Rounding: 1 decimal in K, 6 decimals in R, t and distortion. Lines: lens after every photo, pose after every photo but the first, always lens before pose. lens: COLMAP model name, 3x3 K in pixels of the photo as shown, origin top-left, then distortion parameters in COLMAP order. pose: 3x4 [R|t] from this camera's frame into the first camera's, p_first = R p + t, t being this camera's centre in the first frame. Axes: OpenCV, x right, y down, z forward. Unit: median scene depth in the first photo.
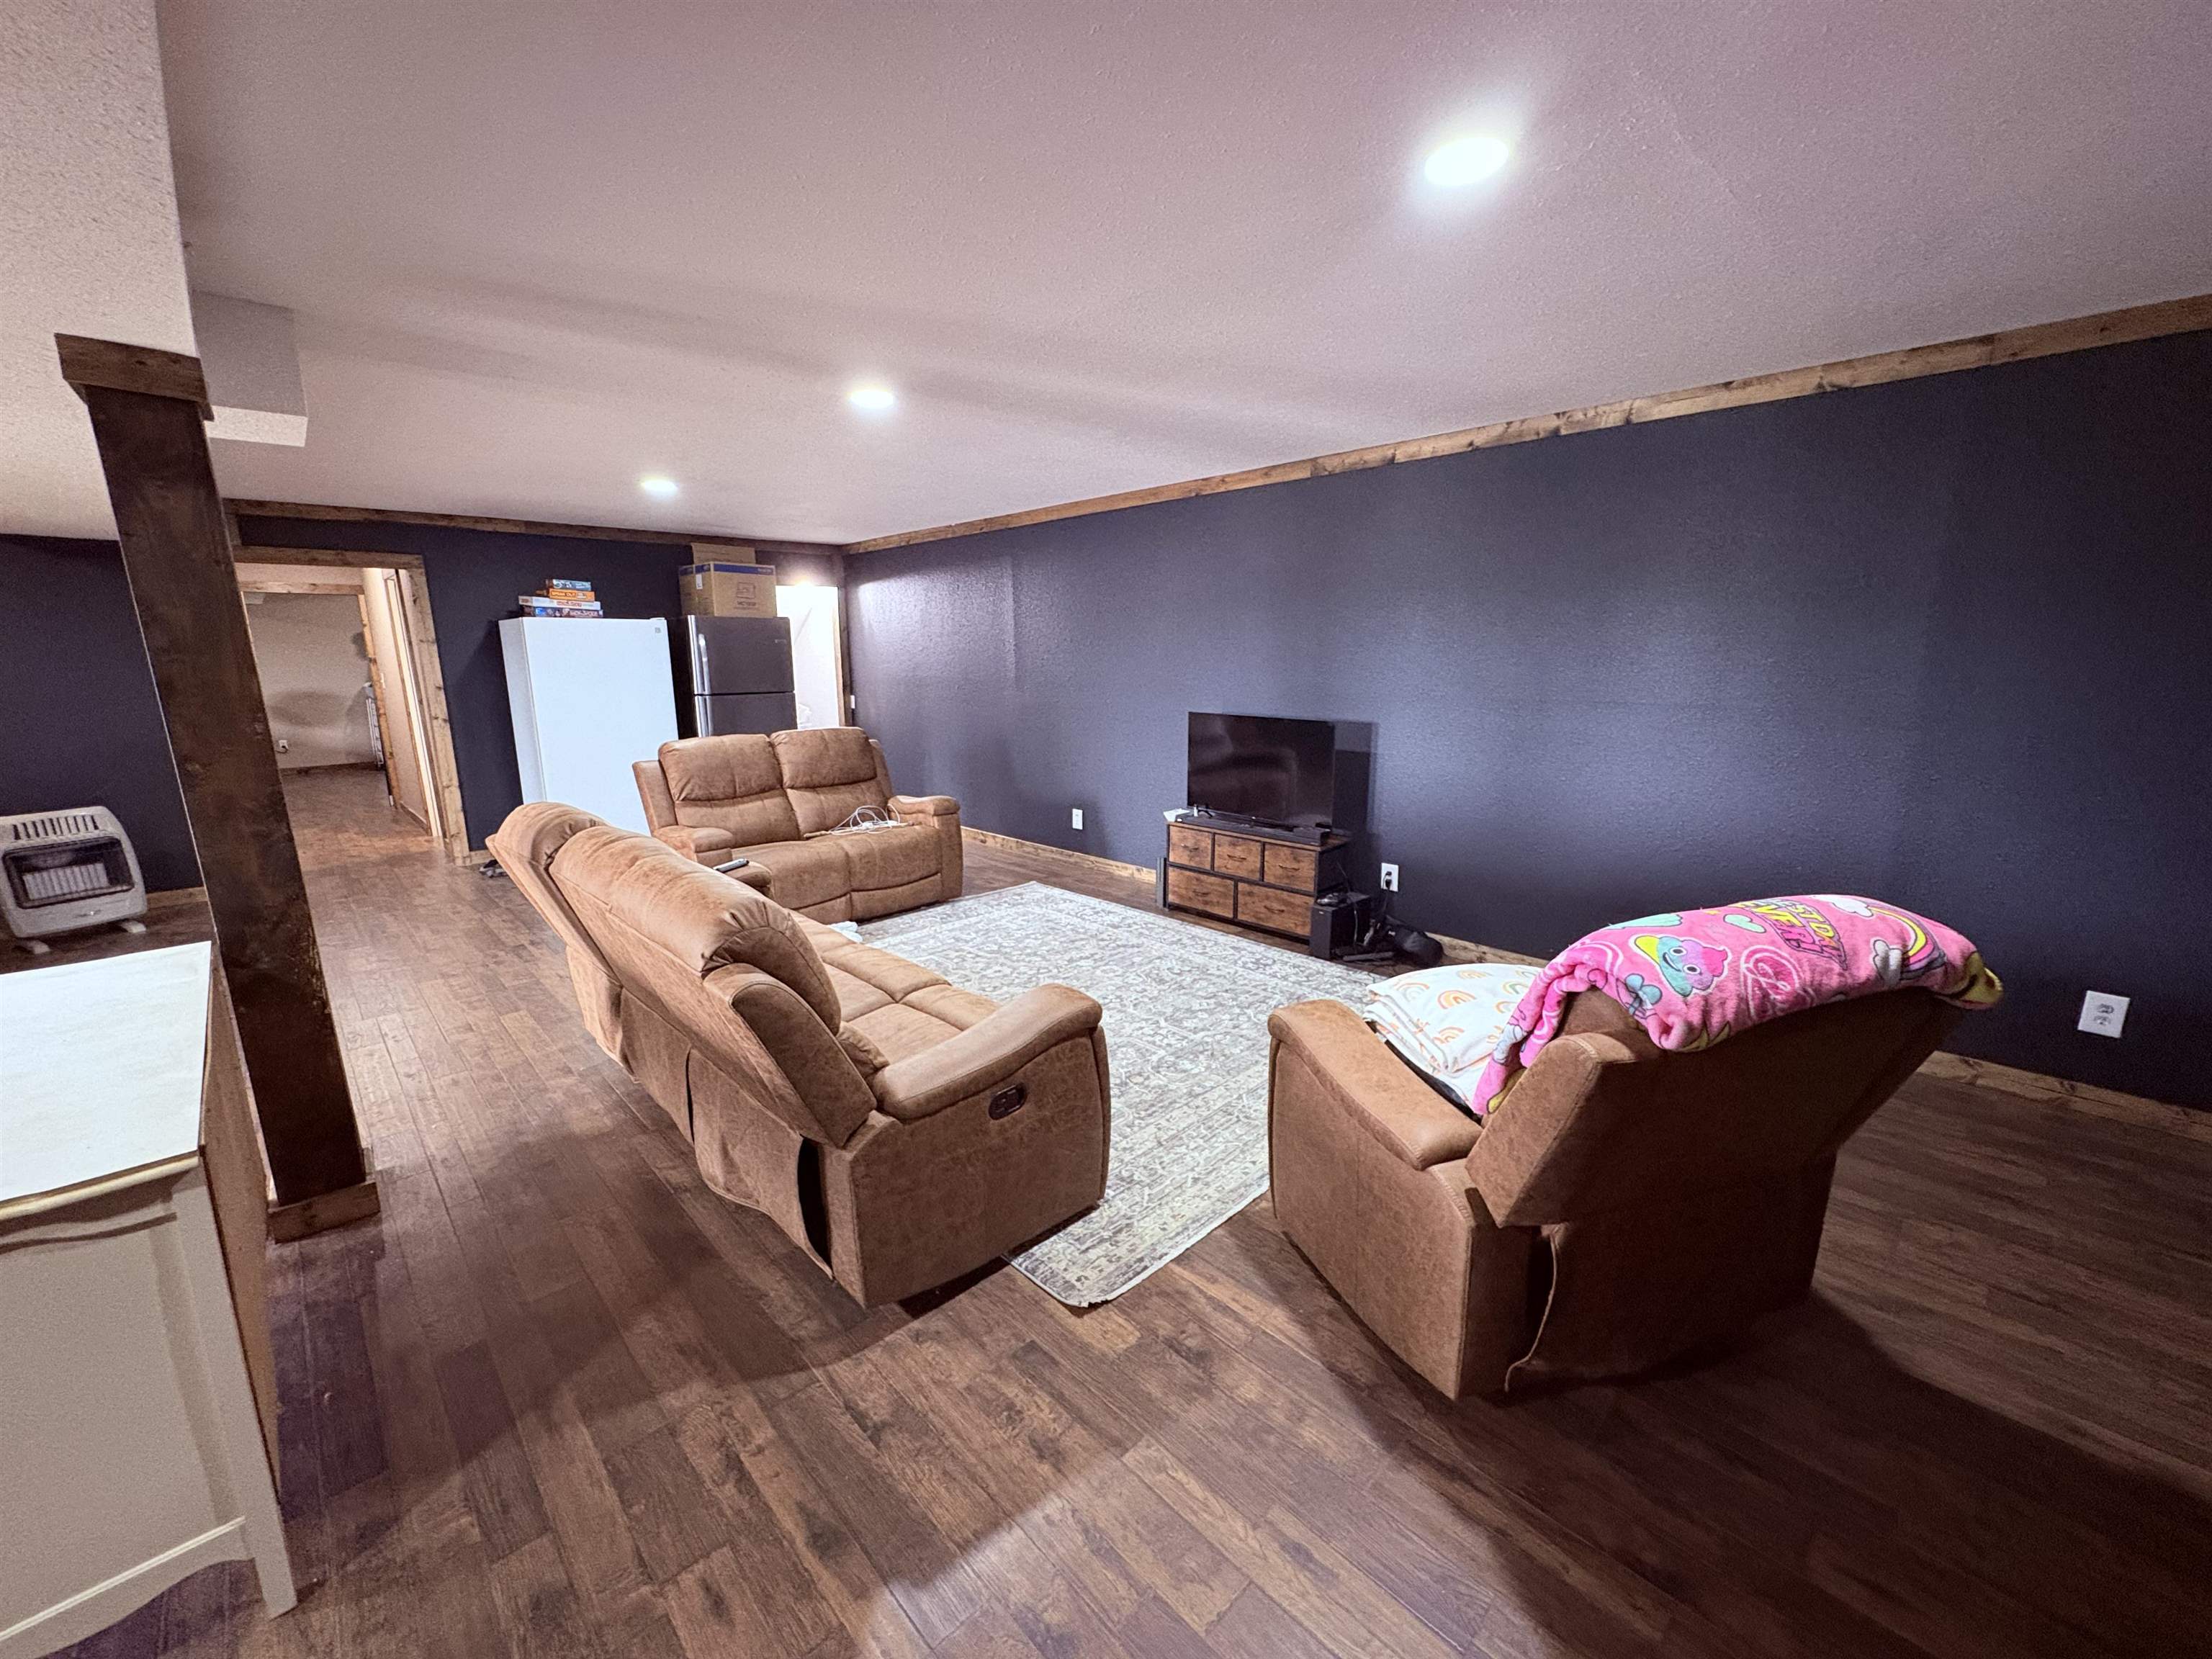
lens RADIAL K [[879.9, 0, 1107.7], [0, 879.9, 828.2], [0, 0, 1]] dist [-0.000987, 0.000183]
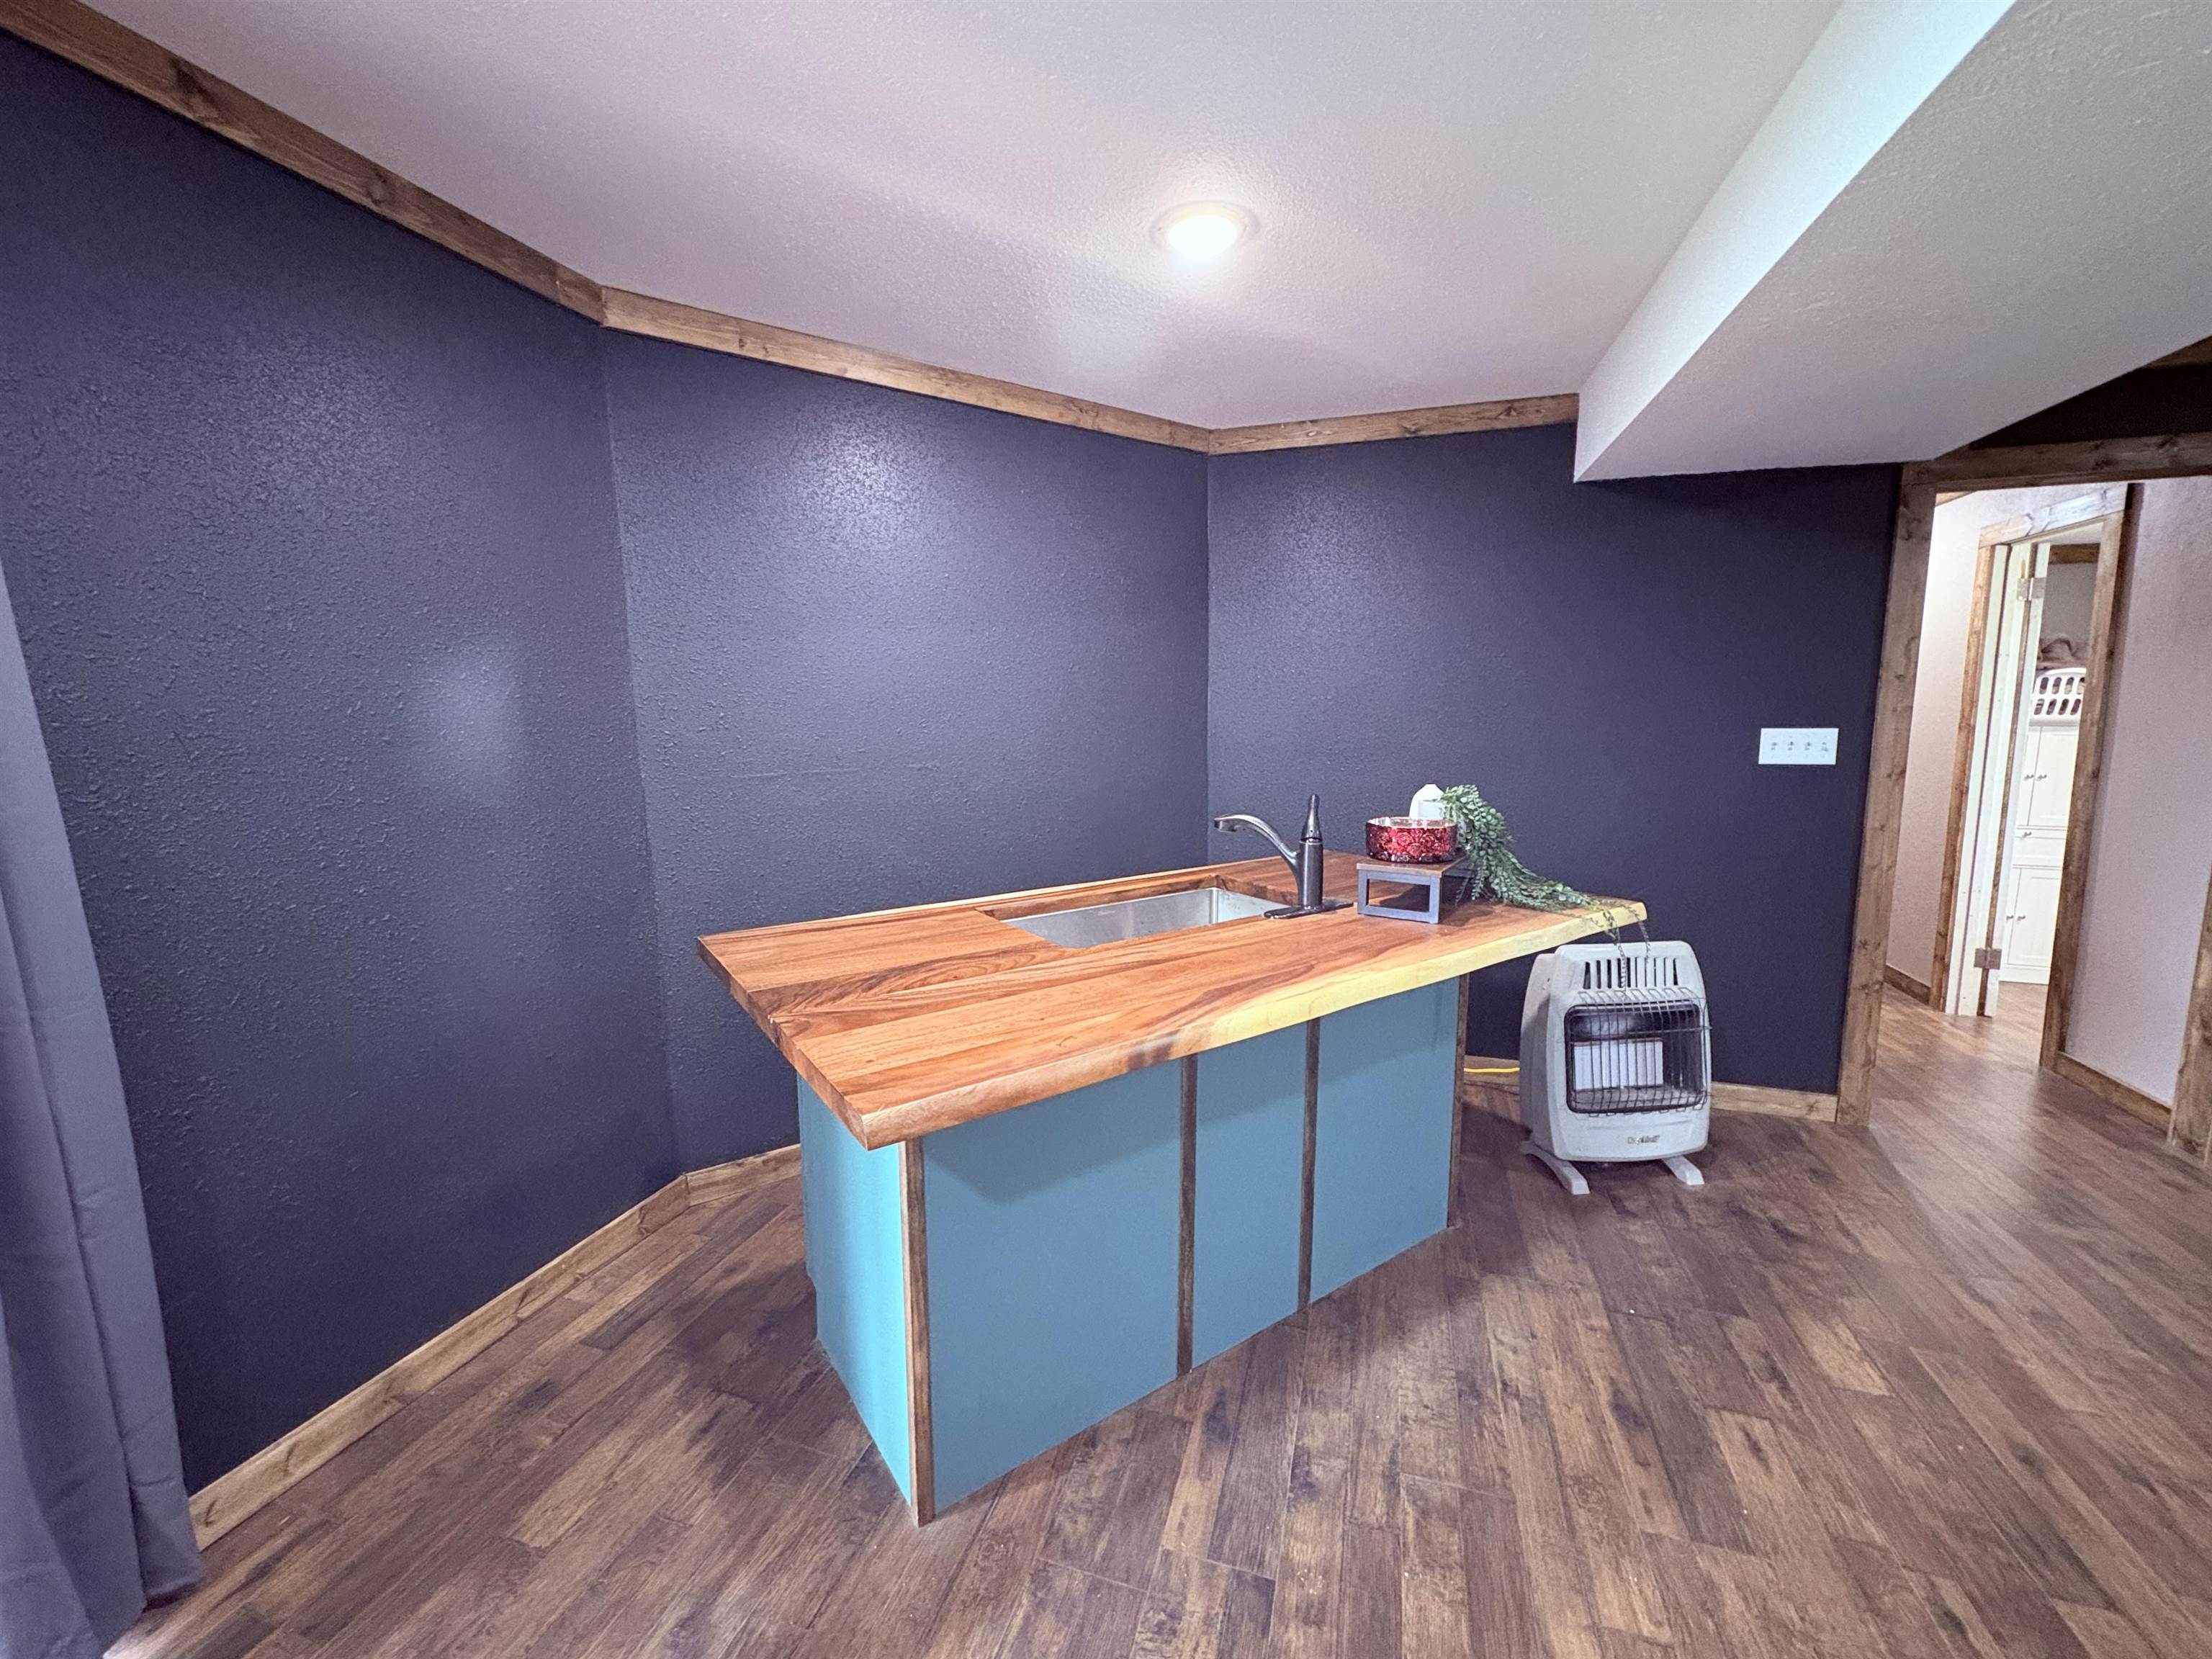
lens RADIAL K [[879.9, 0, 1123.2], [0, 879.9, 820.4], [0, 0, 1]] dist [-0.000987, 0.000183]
pose [[0.485722, 0.126200, -0.864955, -0.695267], [-0.174341, 0.983628, 0.045612, -0.052057], [0.856551, 0.128642, 0.499772, 0.340298]]
